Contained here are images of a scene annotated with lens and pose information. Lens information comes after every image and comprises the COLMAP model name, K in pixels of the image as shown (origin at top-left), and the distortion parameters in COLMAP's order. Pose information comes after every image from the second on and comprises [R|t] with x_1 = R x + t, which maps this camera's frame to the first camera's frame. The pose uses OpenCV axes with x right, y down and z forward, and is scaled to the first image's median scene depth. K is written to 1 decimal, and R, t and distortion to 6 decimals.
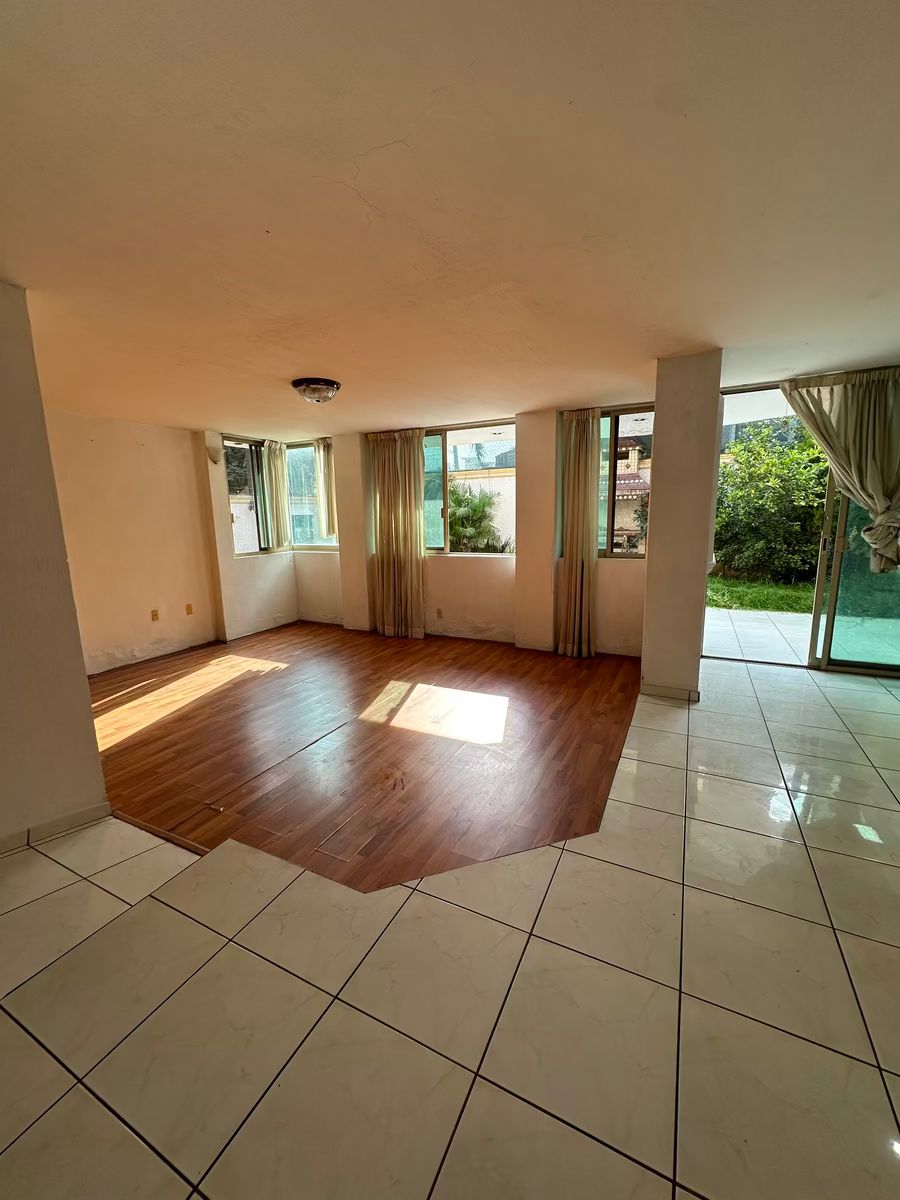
lens RADIAL K [[479.0, 0, 445.2], [0, 479.0, 603.8], [0, 0, 1]] dist [-0.003417, 0.000756]
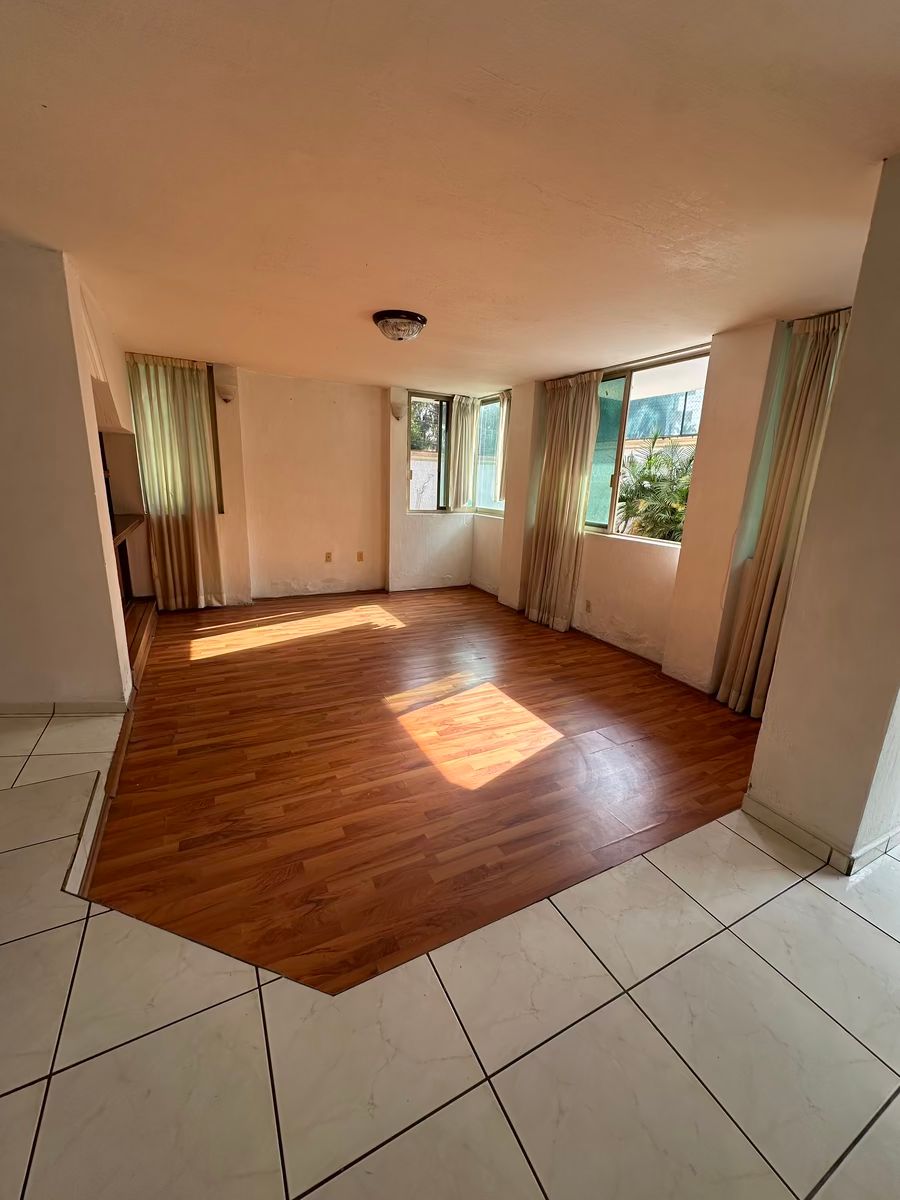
lens RADIAL K [[479.0, 0, 450.9], [0, 479.0, 597.9], [0, 0, 1]] dist [-0.003417, 0.000756]
pose [[0.811806, 0.190002, -0.552151, 0.255506], [-0.160982, 0.981760, 0.101152, -0.040074], [0.561299, 0.006771, 0.827586, 0.217195]]
